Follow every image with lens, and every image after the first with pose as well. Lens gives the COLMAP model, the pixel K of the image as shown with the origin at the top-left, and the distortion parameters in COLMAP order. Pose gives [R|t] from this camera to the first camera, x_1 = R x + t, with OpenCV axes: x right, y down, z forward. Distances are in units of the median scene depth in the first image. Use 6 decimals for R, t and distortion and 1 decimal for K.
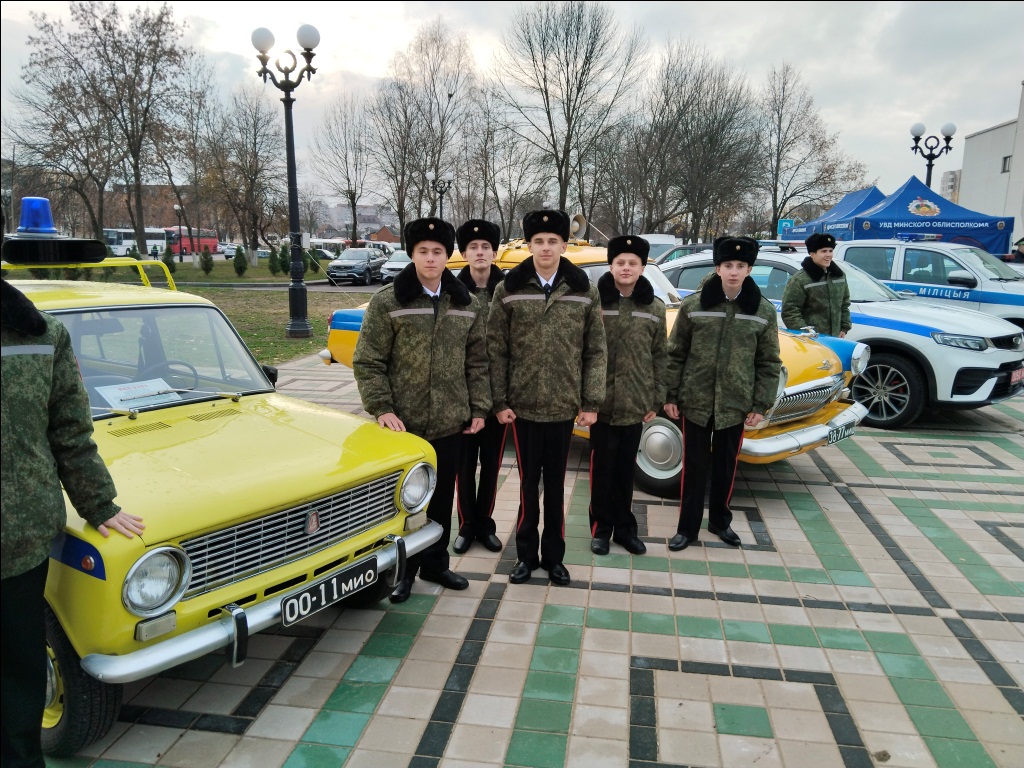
lens RADIAL K [[776.7, 0, 512.2], [0, 776.7, 384.3], [0, 0, 1]] dist [0.003948, -0.021450]
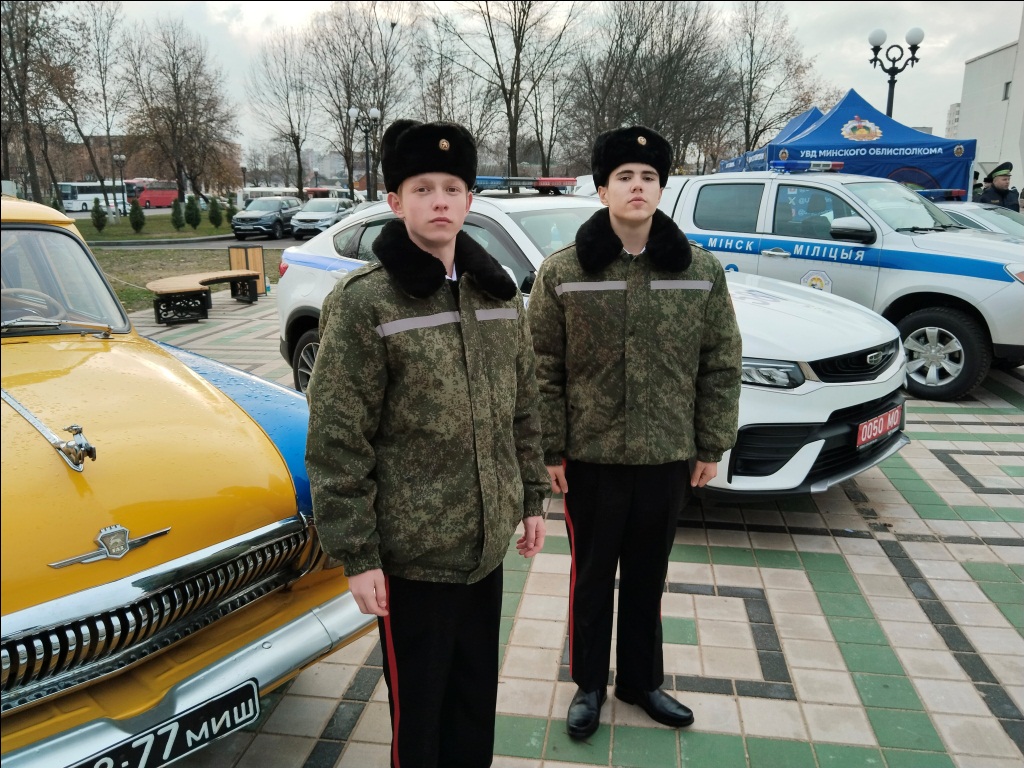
lens RADIAL K [[776.7, 0, 515.1], [0, 776.7, 385.5], [0, 0, 1]] dist [0.003948, -0.021450]
pose [[0.999750, -0.022311, -0.001183, 0.130943], [0.022339, 0.997315, 0.069738, -0.025822], [-0.000376, -0.069747, 0.997565, 0.153227]]
